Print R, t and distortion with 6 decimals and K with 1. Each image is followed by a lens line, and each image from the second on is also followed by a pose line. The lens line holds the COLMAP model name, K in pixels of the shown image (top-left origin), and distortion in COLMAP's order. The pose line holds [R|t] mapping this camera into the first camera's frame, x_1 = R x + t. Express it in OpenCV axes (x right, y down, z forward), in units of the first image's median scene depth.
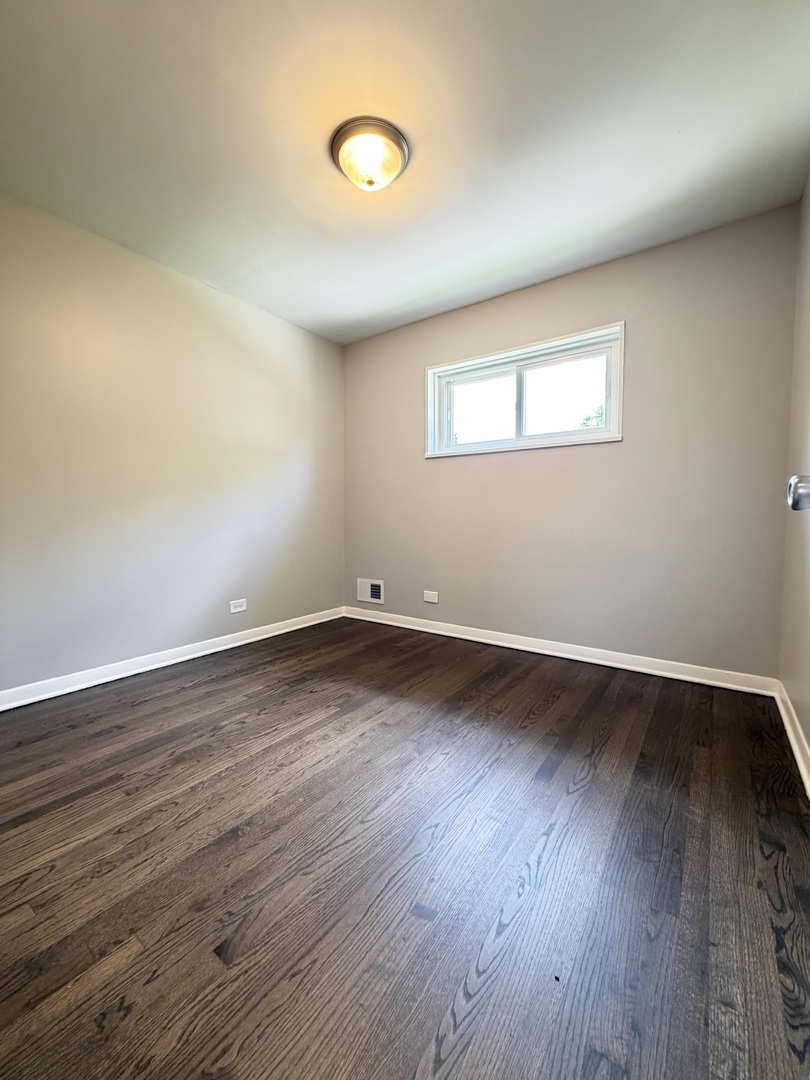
lens RADIAL K [[431.8, 0, 403.2], [0, 431.8, 535.4], [0, 0, 1]] dist [-0.003754, 0.000388]
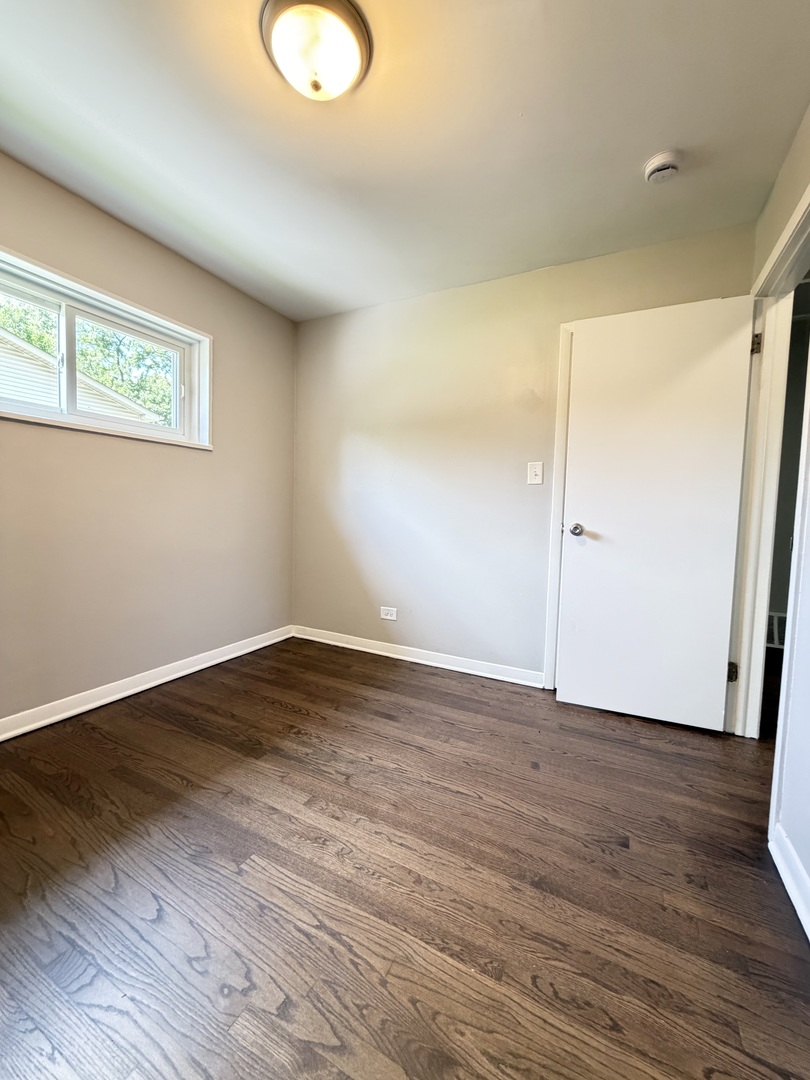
lens RADIAL K [[431.8, 0, 403.2], [0, 431.8, 535.4], [0, 0, 1]] dist [-0.003754, 0.000388]
pose [[-0.147699, -0.065378, 0.986869, -1.069701], [0.018238, 0.997463, 0.068809, -0.133450], [-0.988864, 0.028162, -0.146132, 1.218980]]
